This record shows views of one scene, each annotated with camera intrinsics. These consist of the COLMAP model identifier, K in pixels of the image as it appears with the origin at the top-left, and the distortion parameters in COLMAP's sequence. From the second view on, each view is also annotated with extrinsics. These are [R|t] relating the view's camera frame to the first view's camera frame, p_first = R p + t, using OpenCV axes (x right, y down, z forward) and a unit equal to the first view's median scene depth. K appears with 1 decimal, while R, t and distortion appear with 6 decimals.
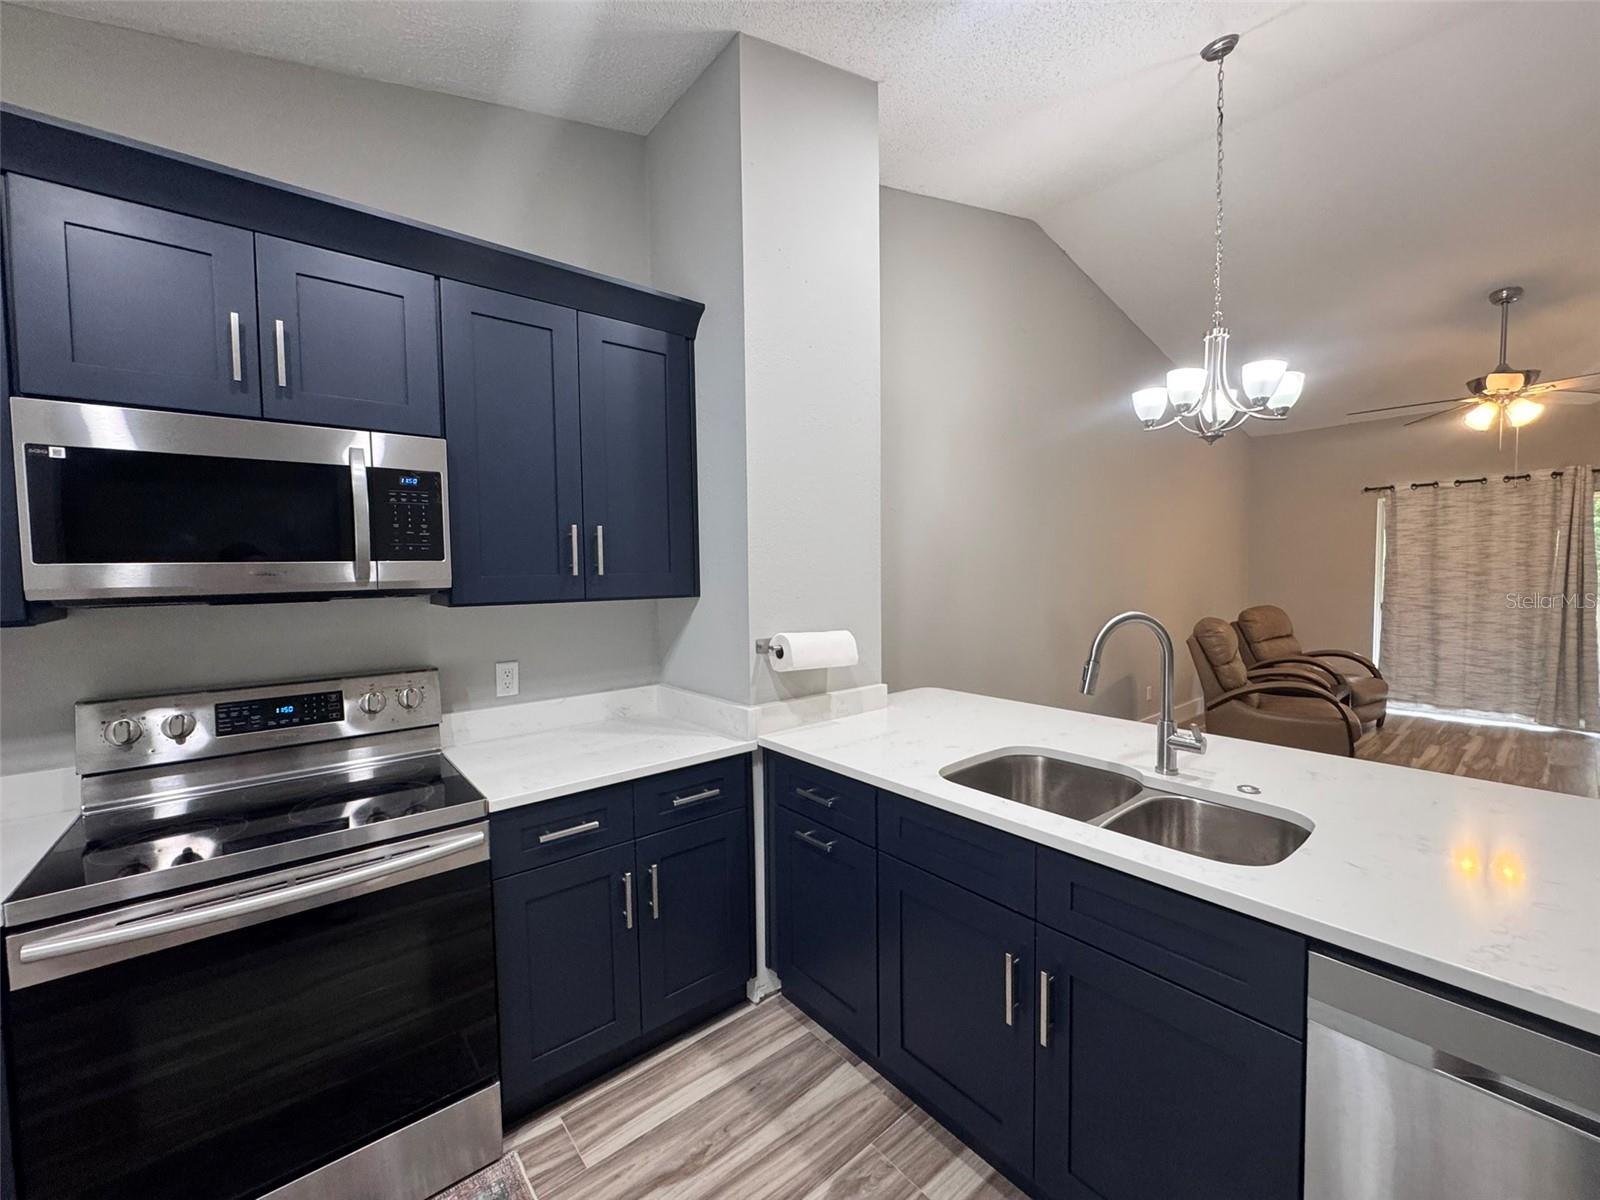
lens RADIAL K [[639.4, 0, 797.8], [0, 639.4, 599.0], [0, 0, 1]] dist [-0.004471, 0.000118]
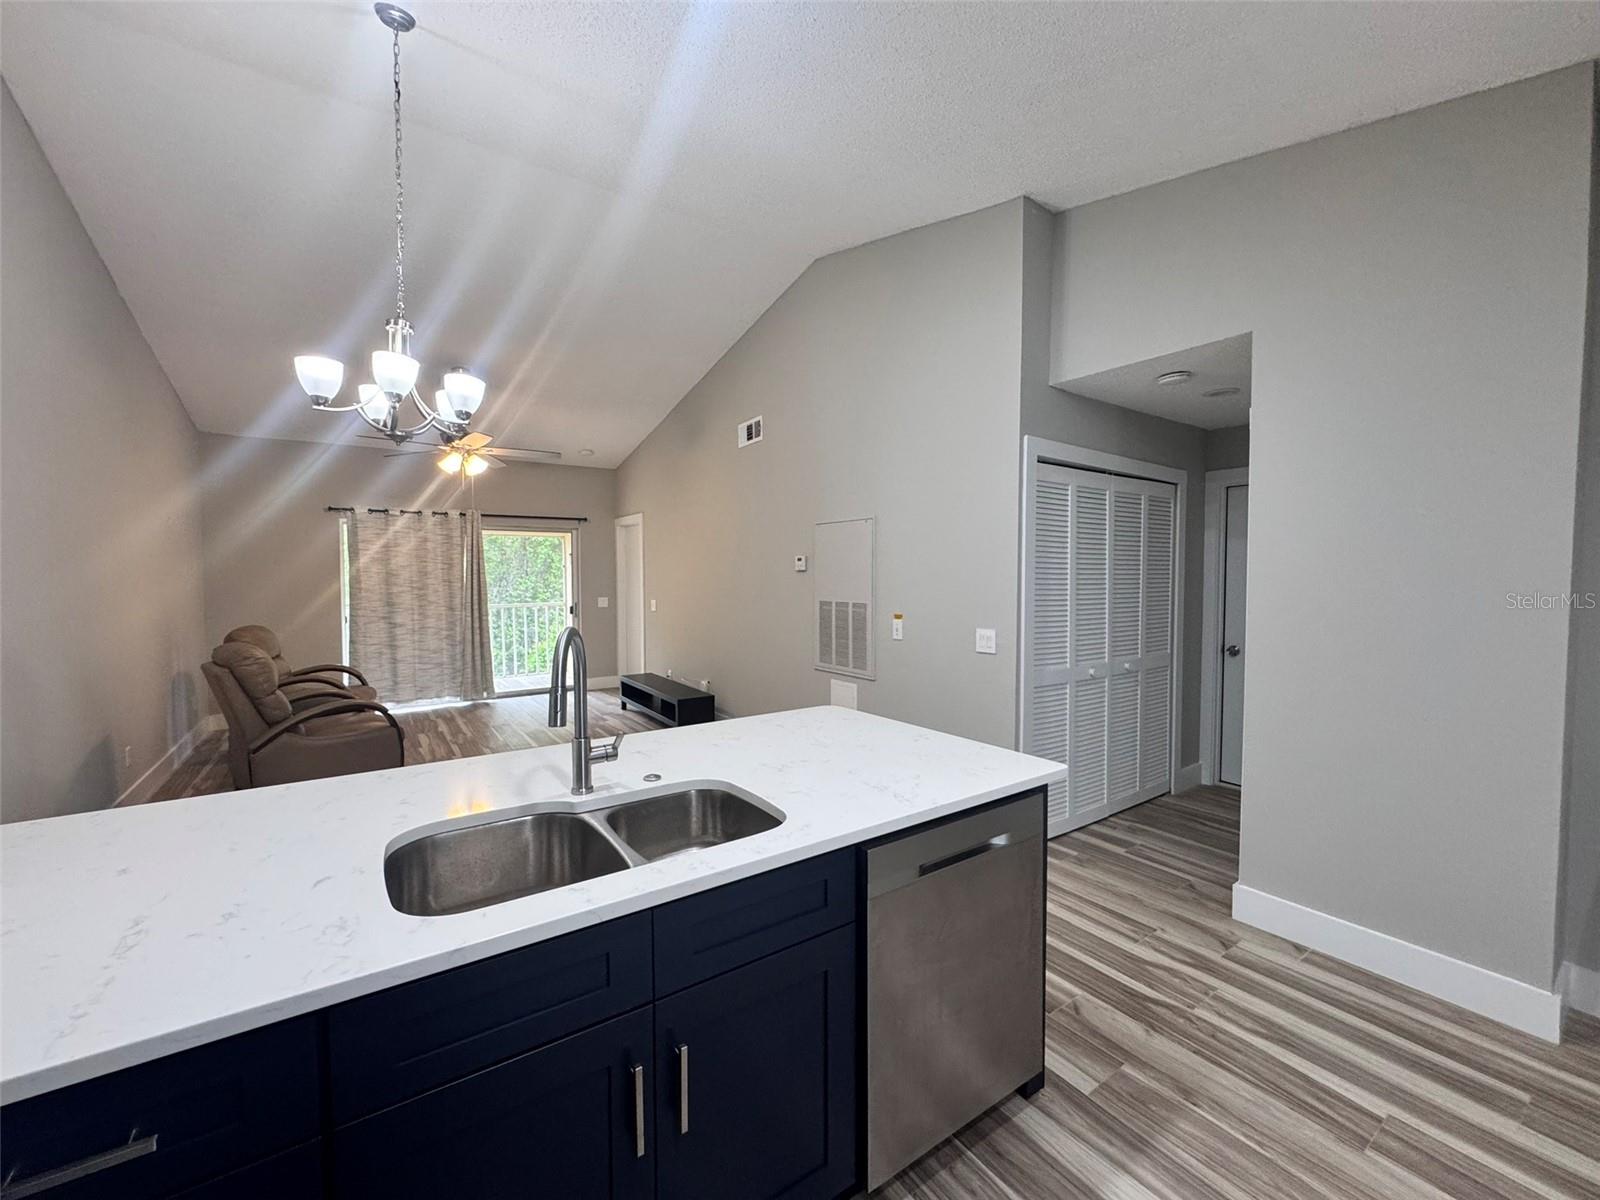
lens RADIAL K [[639.4, 0, 799.9], [0, 639.4, 598.3], [0, 0, 1]] dist [-0.004471, 0.000118]
pose [[0.078068, -0.021204, 0.996722, -0.242161], [0.049417, 0.998627, 0.017374, -0.013714], [-0.995723, 0.047898, 0.079009, 0.407646]]
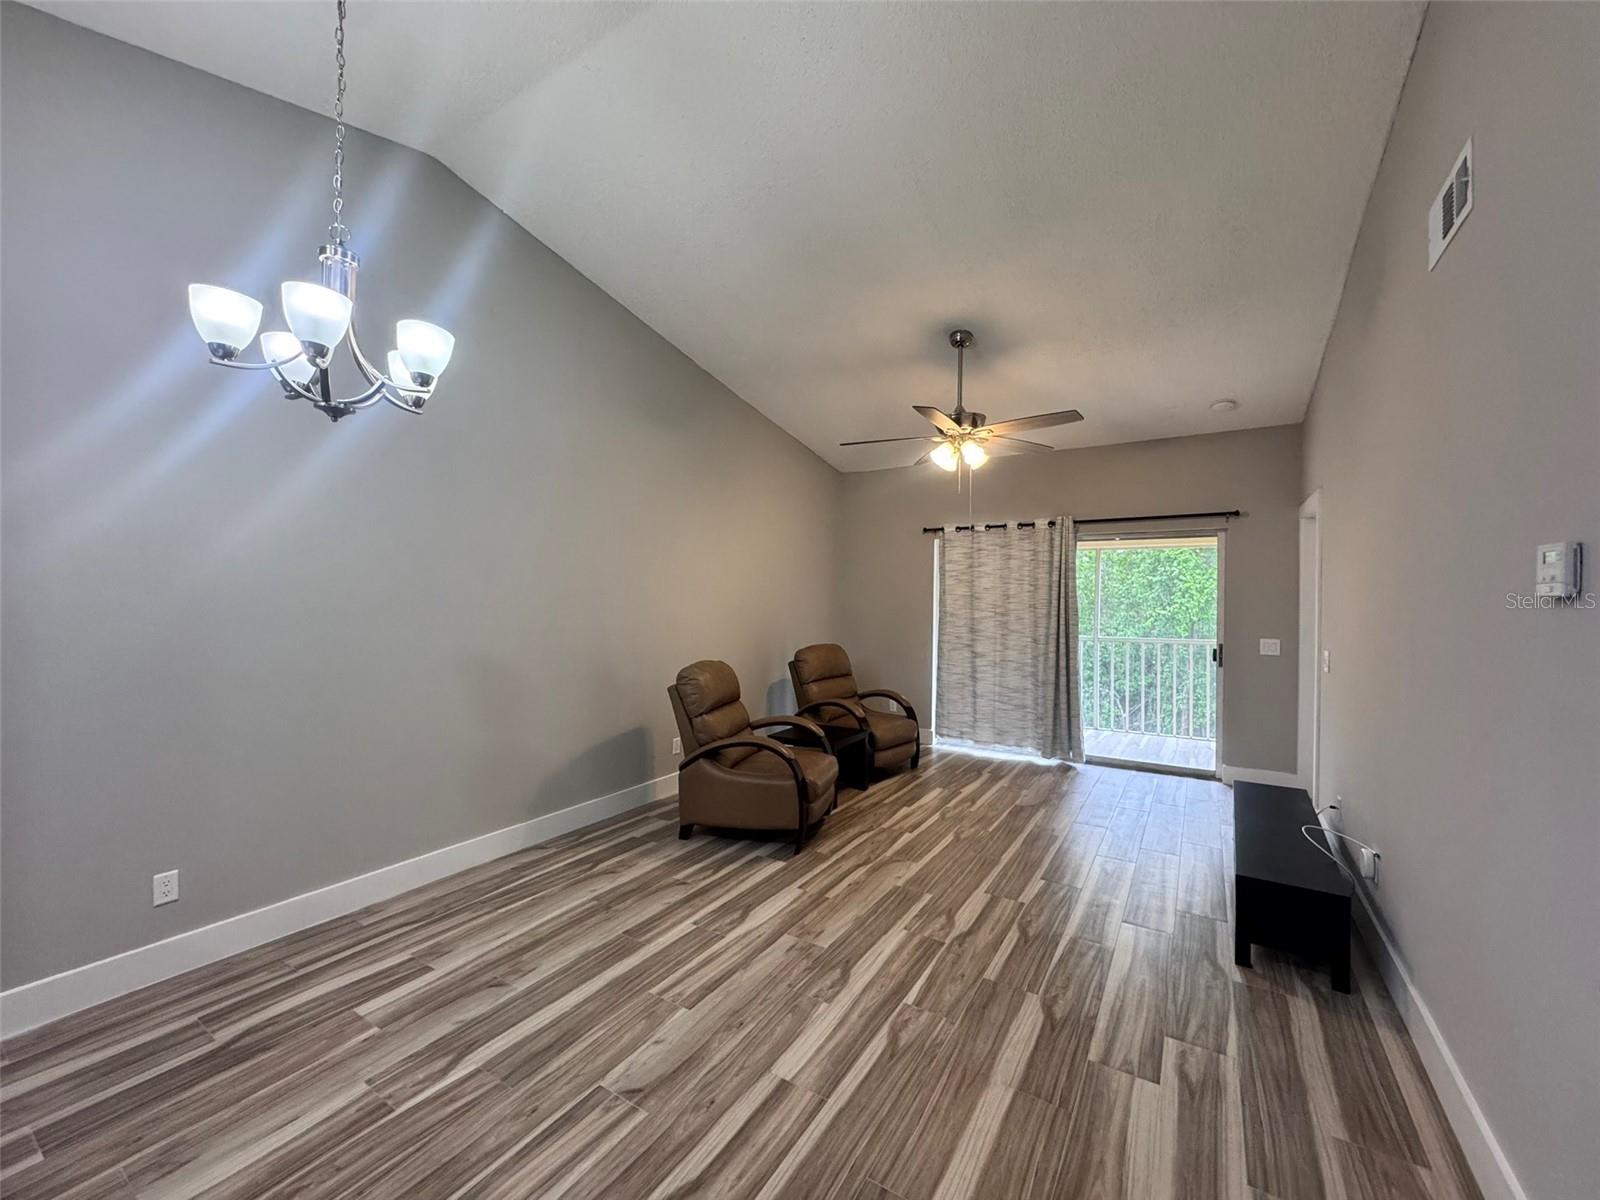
lens RADIAL K [[639.4, 0, 802.8], [0, 639.4, 600.1], [0, 0, 1]] dist [-0.004471, 0.000118]
pose [[0.947337, 0.021219, 0.319534, 0.991497], [-0.007502, 0.998999, -0.044096, -0.033089], [-0.320150, 0.039377, 0.946548, 0.249488]]
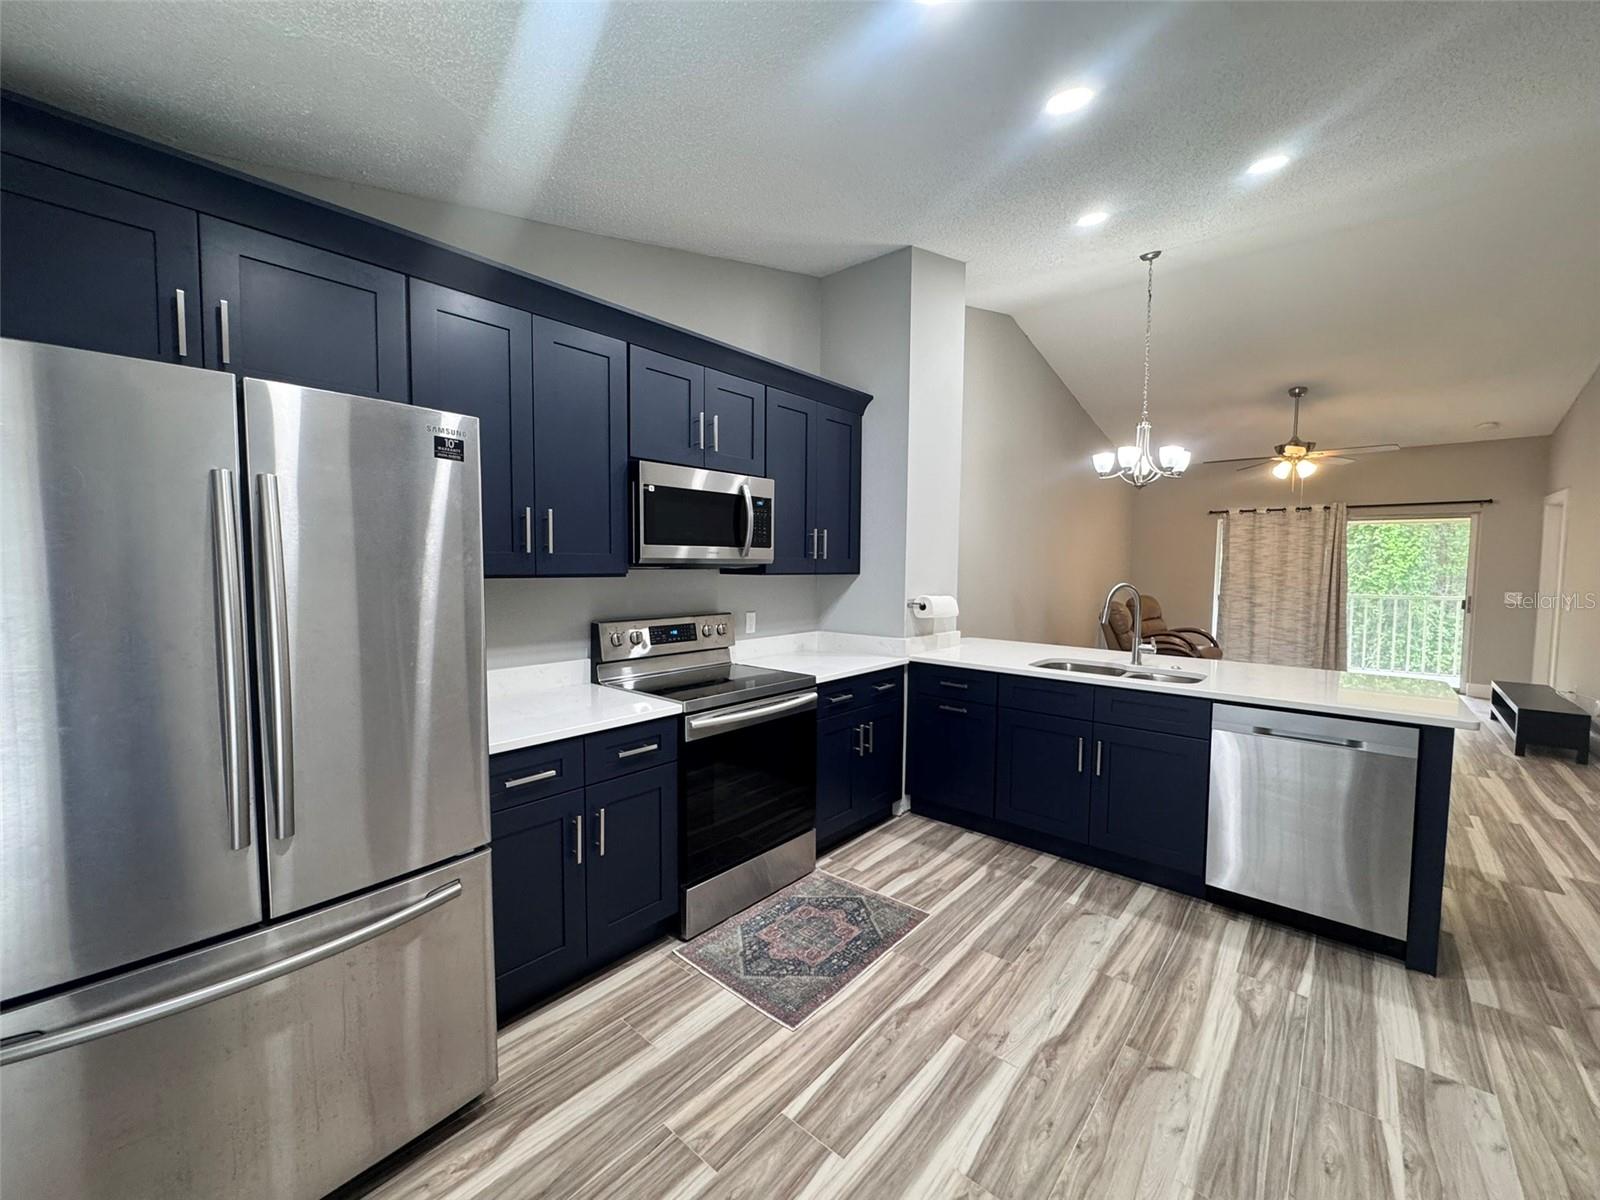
lens RADIAL K [[639.4, 0, 797.1], [0, 639.4, 599.3], [0, 0, 1]] dist [-0.004471, 0.000118]
pose [[0.985919, 0.014096, 0.166630, -0.565358], [-0.015667, 0.999844, 0.008120, 0.048304], [-0.166489, -0.010617, 0.985986, -0.556362]]
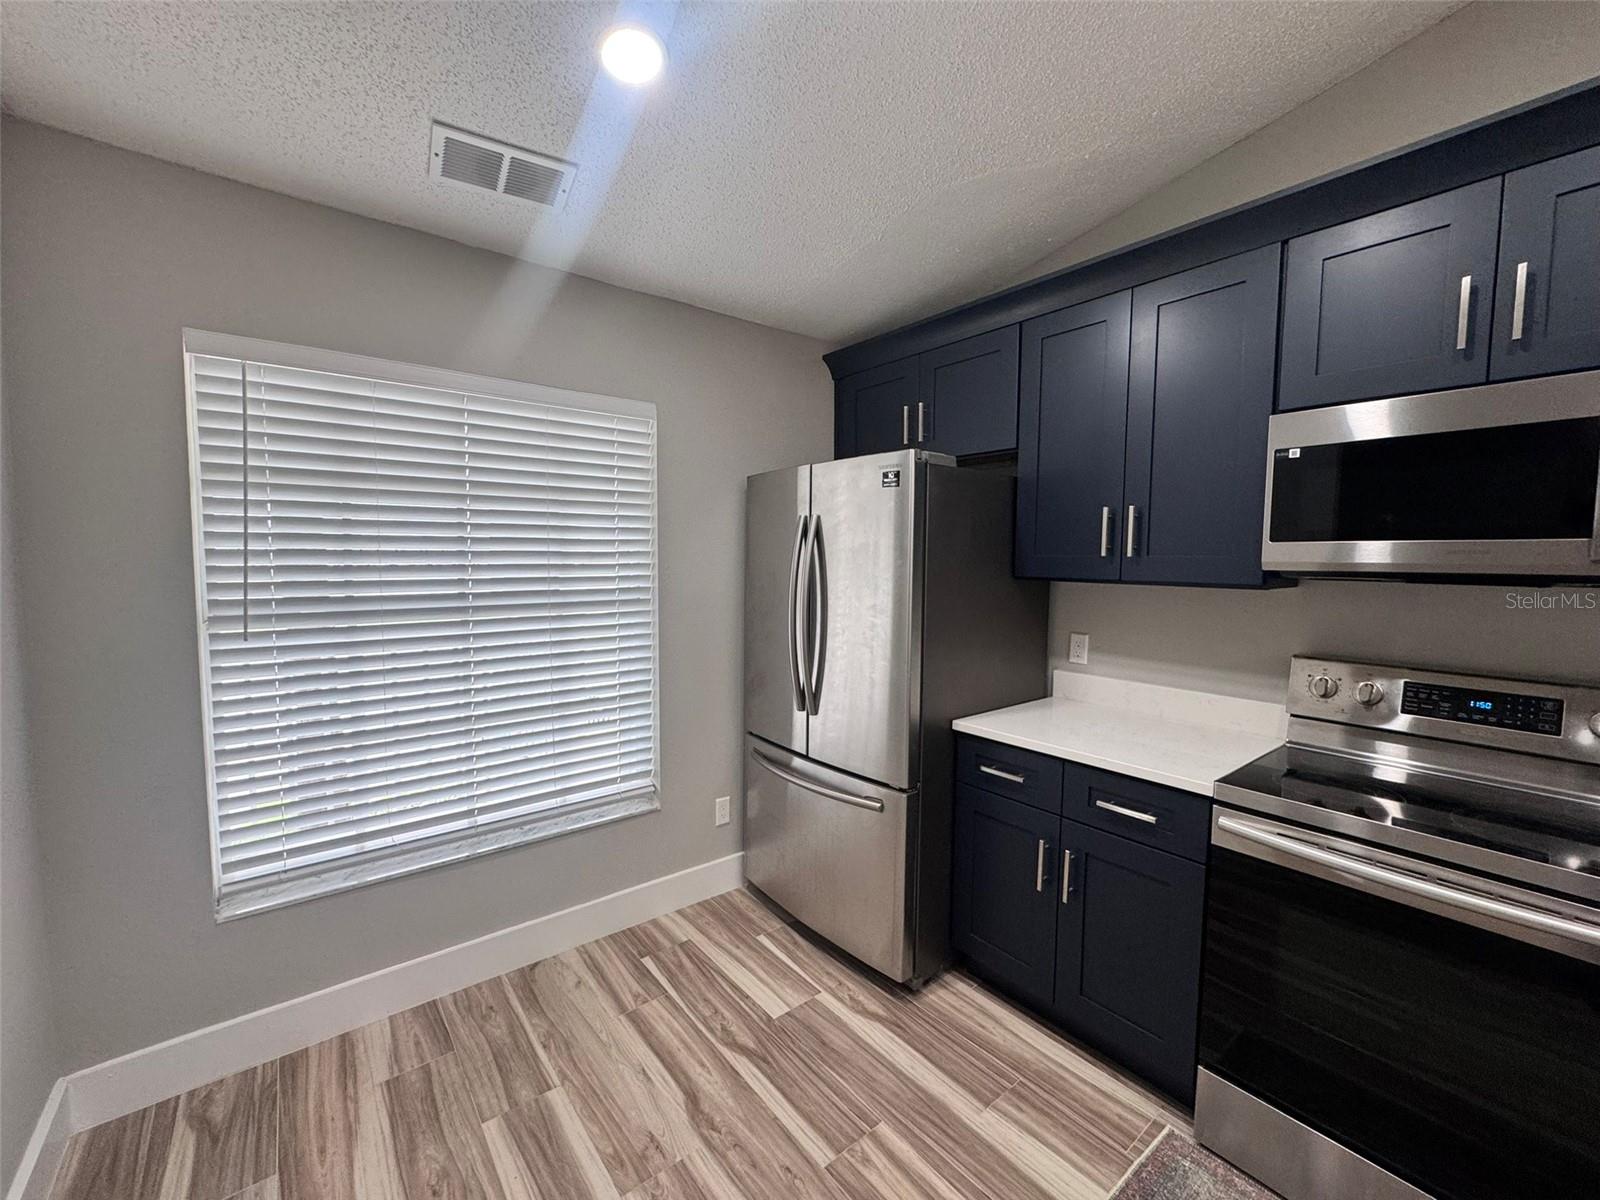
lens RADIAL K [[639.4, 0, 798.7], [0, 639.4, 598.3], [0, 0, 1]] dist [-0.004471, 0.000118]
pose [[-0.010234, 0.081127, -0.996651, 0.066184], [-0.057800, 0.994989, 0.081585, 0.004726], [0.998276, 0.058442, -0.005494, 0.024971]]
